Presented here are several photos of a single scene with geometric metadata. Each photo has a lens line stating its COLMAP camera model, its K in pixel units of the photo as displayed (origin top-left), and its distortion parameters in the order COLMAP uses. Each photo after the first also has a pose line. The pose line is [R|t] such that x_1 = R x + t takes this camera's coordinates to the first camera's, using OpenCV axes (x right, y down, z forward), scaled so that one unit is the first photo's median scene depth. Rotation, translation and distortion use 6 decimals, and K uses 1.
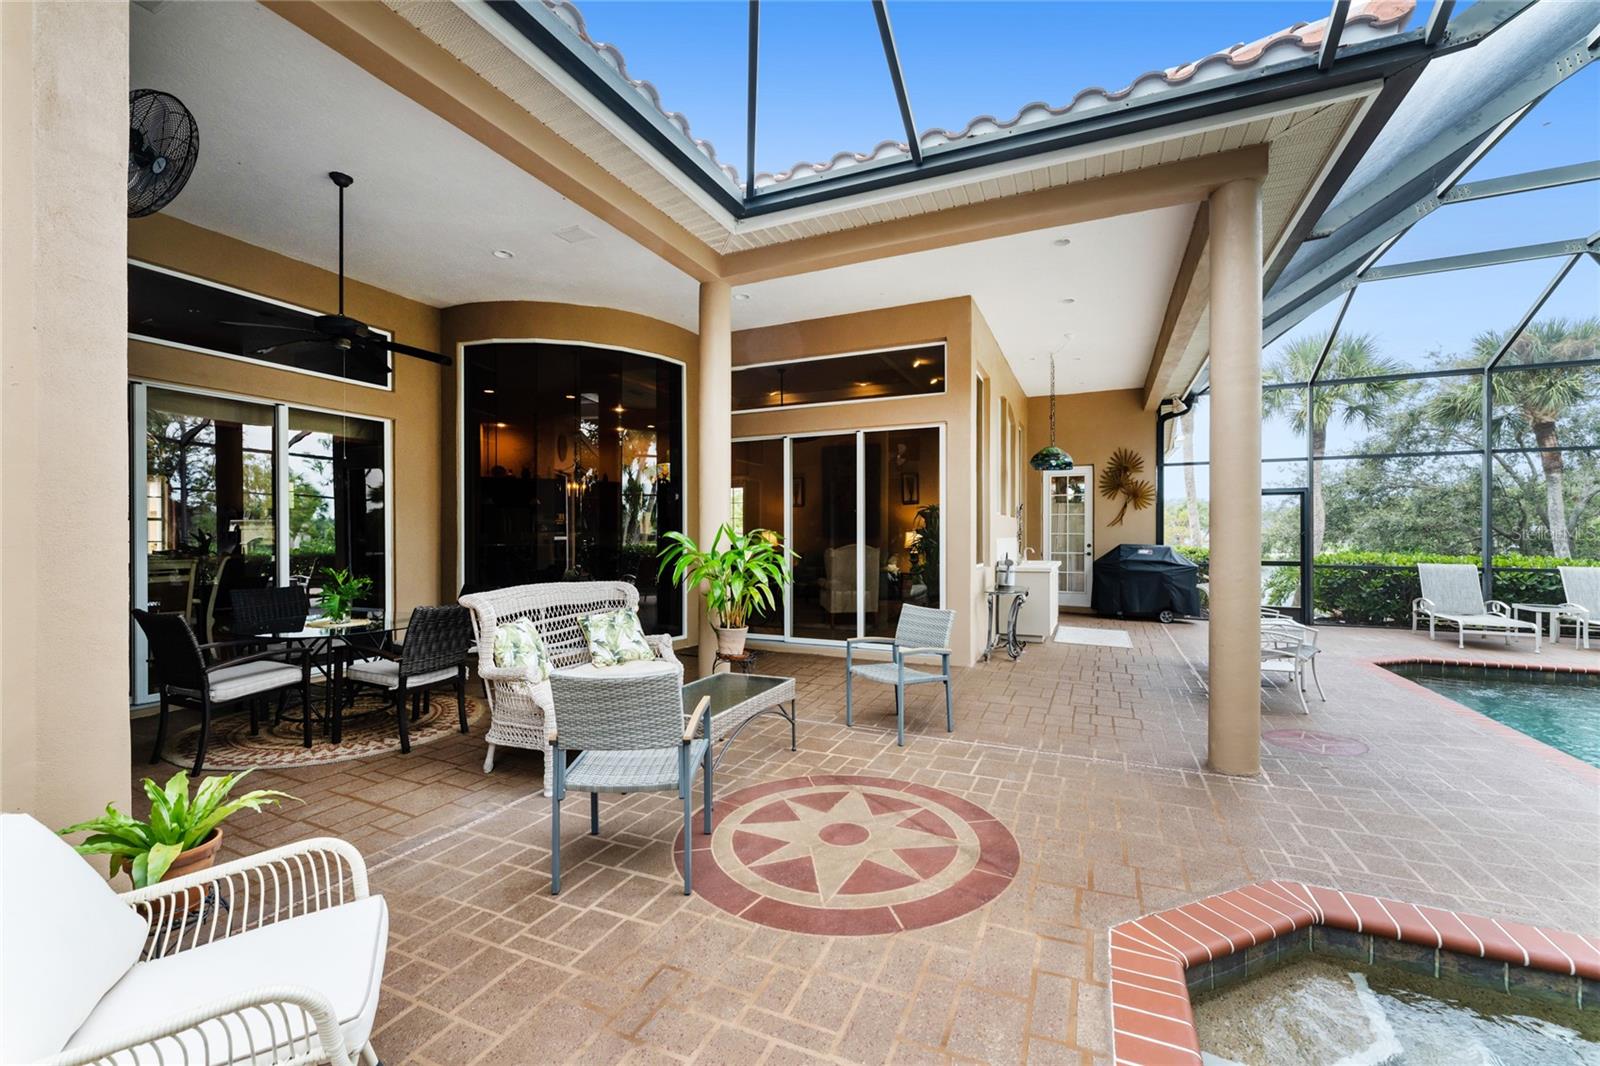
lens RADIAL K [[647.4, 0, 801.5], [0, 647.4, 536.8], [0, 0, 1]] dist [-0.000503, 0.000811]
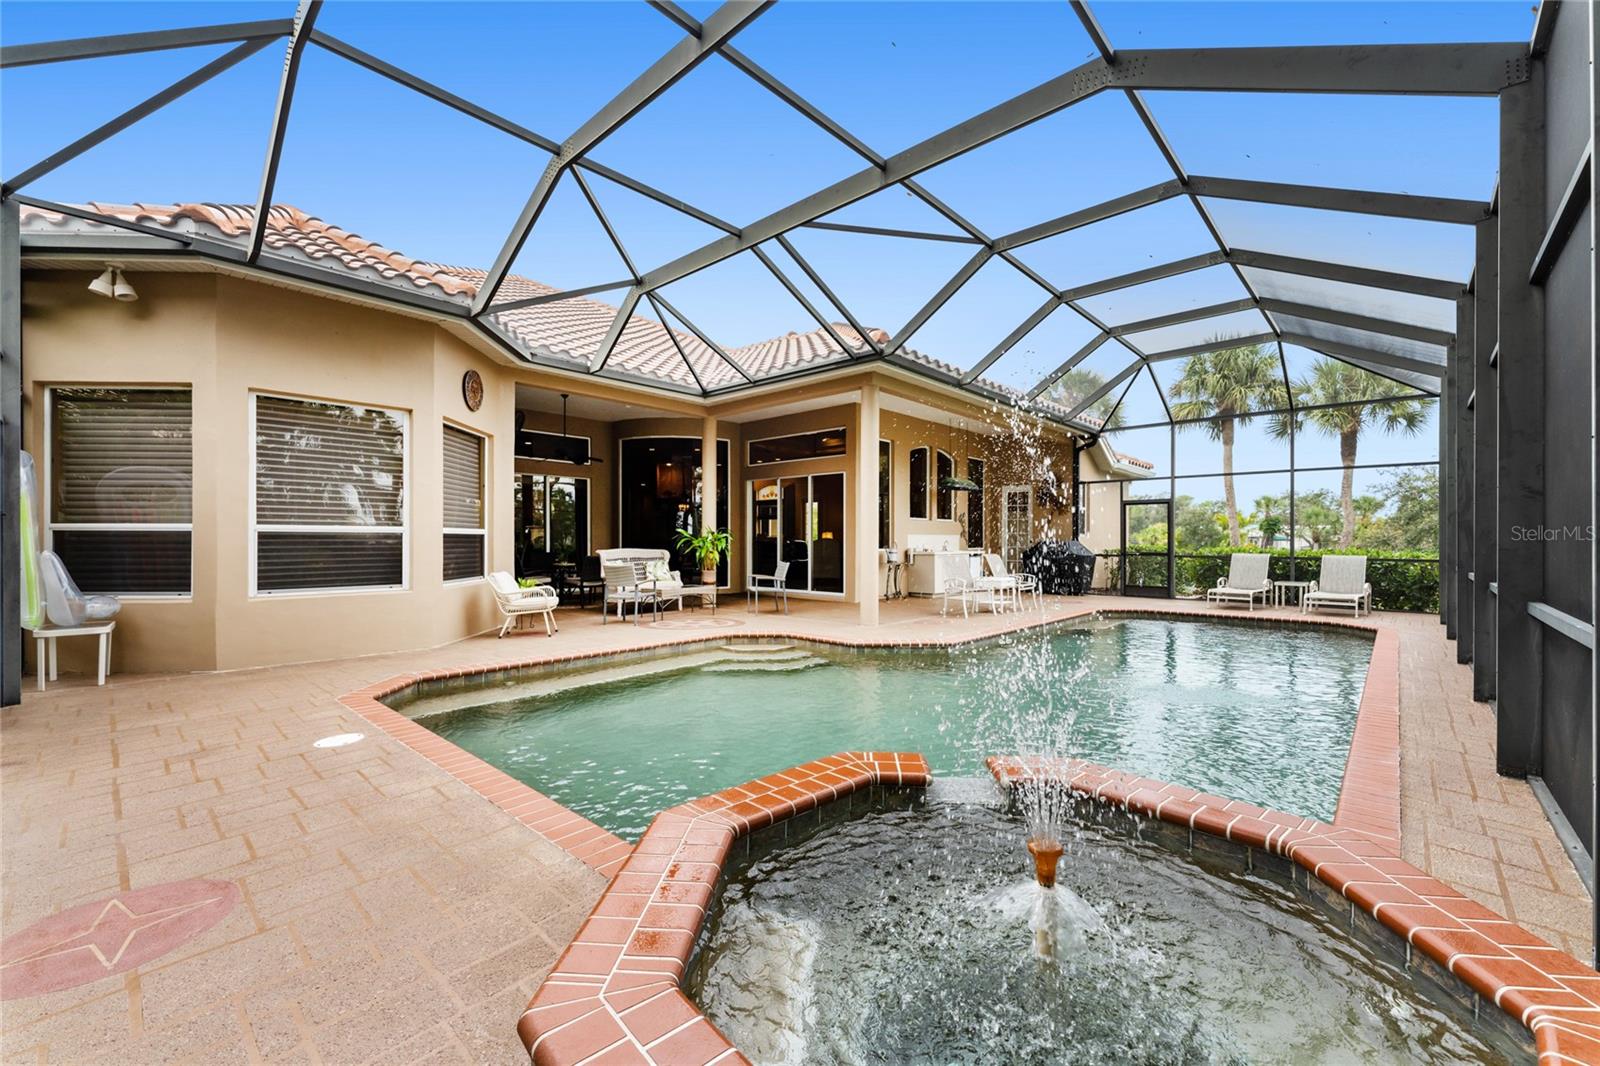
lens RADIAL K [[647.4, 0, 799.2], [0, 647.4, 544.1], [0, 0, 1]] dist [-0.000503, 0.000811]
pose [[0.950630, 0.003562, -0.310307, 0.483648], [-0.003885, 0.999992, -0.000422, 0.024238], [0.310303, 0.001607, 0.950636, -0.575491]]
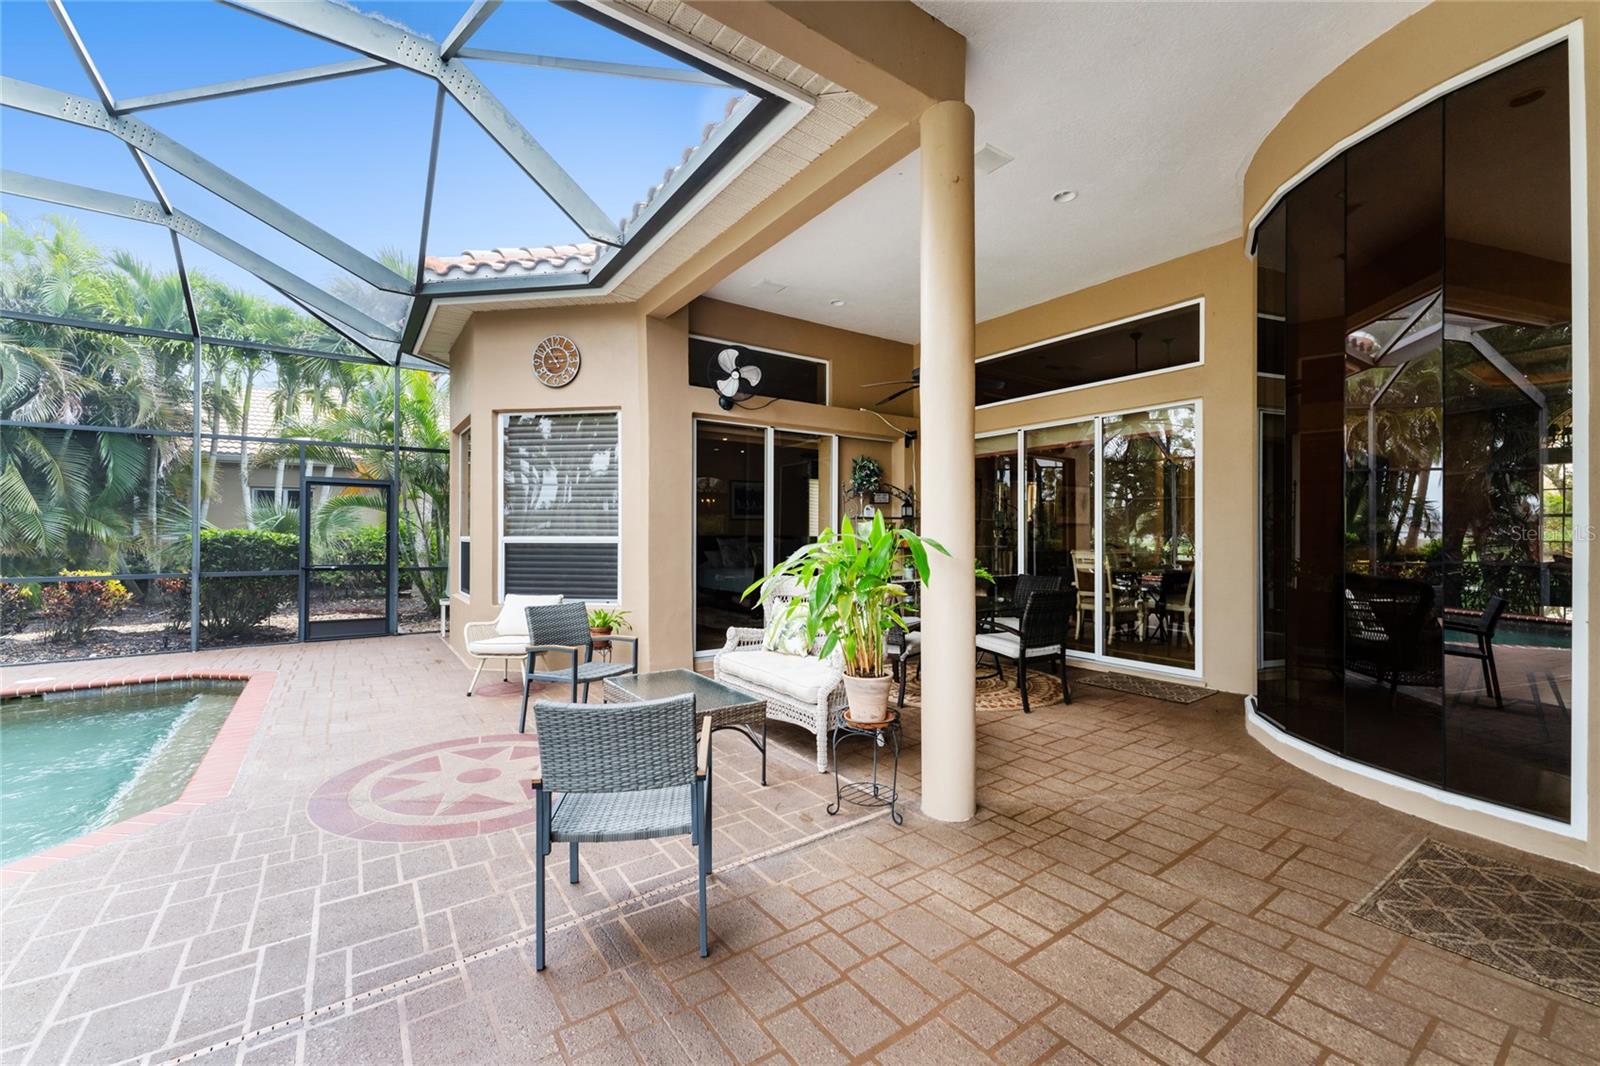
lens RADIAL K [[647.4, 0, 804.0], [0, 647.4, 528.7], [0, 0, 1]] dist [-0.000503, 0.000811]
pose [[-0.501415, -0.005517, -0.865189, 0.261537], [-0.003399, 0.999985, -0.004407, -0.001034], [0.865200, 0.000731, -0.501426, 0.684403]]
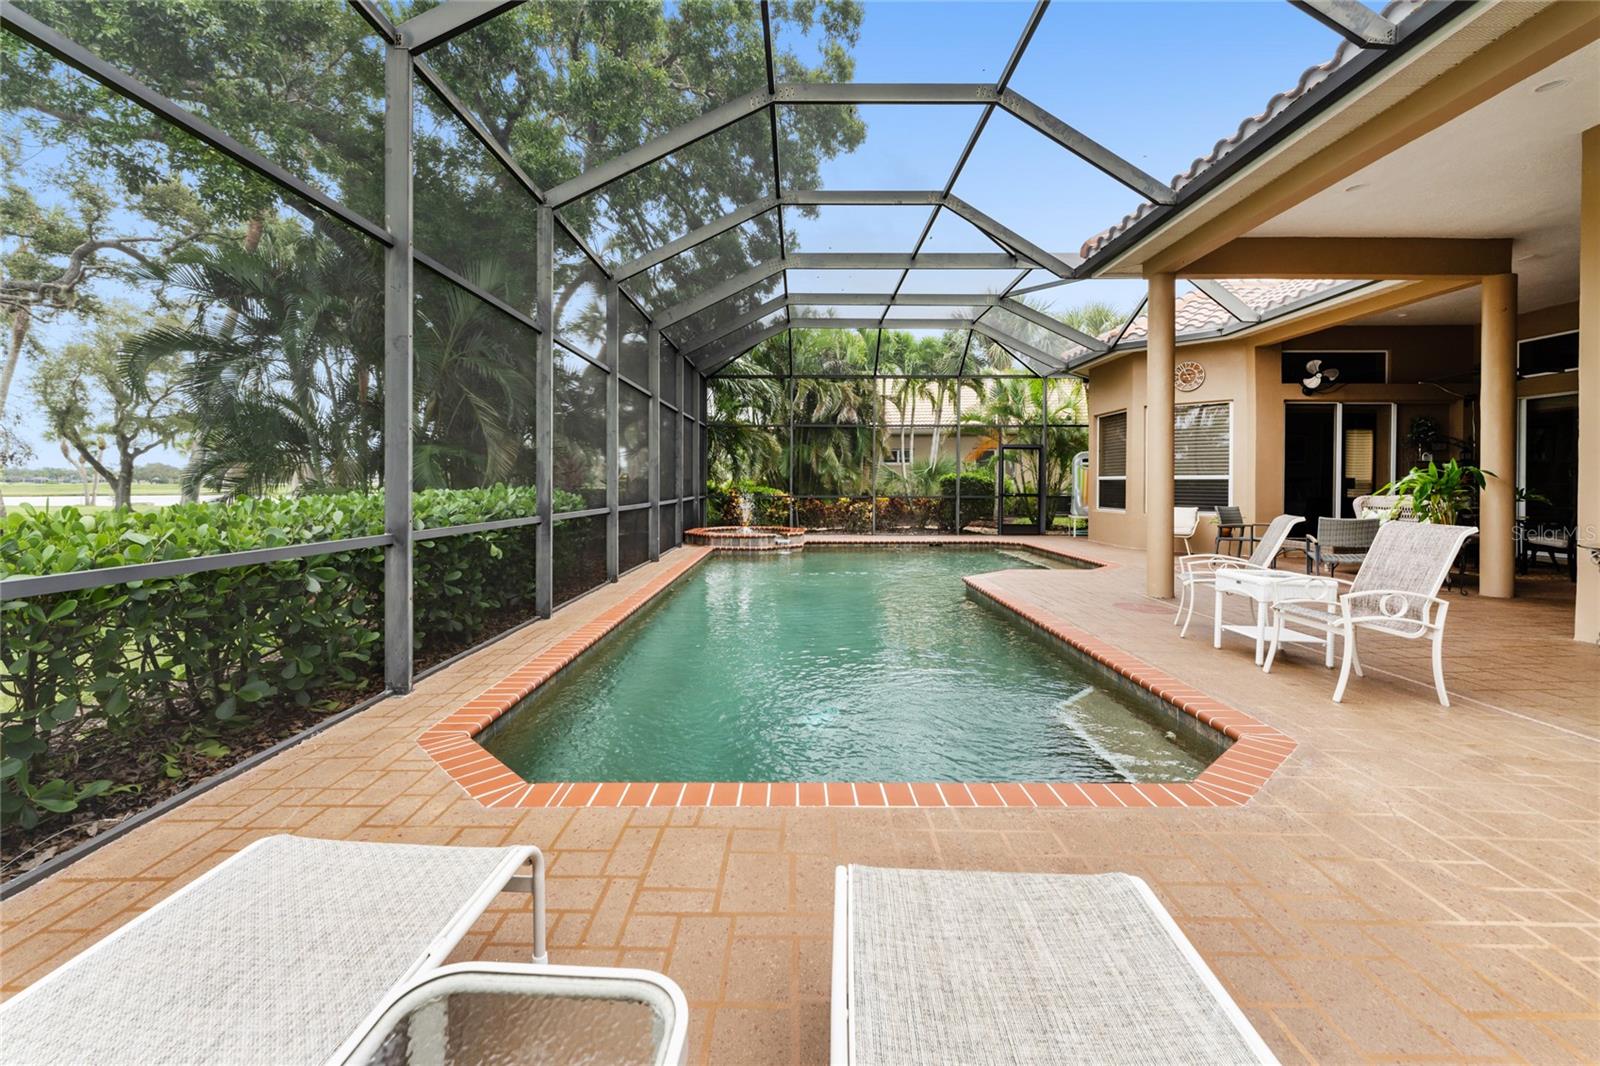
lens RADIAL K [[647.4, 0, 804.5], [0, 647.4, 490.7], [0, 0, 1]] dist [-0.000503, 0.000811]
pose [[-0.914291, 0.006264, -0.405009, 0.781837], [-0.001132, 0.999837, 0.018021, 0.009551], [0.405055, 0.016935, -0.914135, 0.873538]]
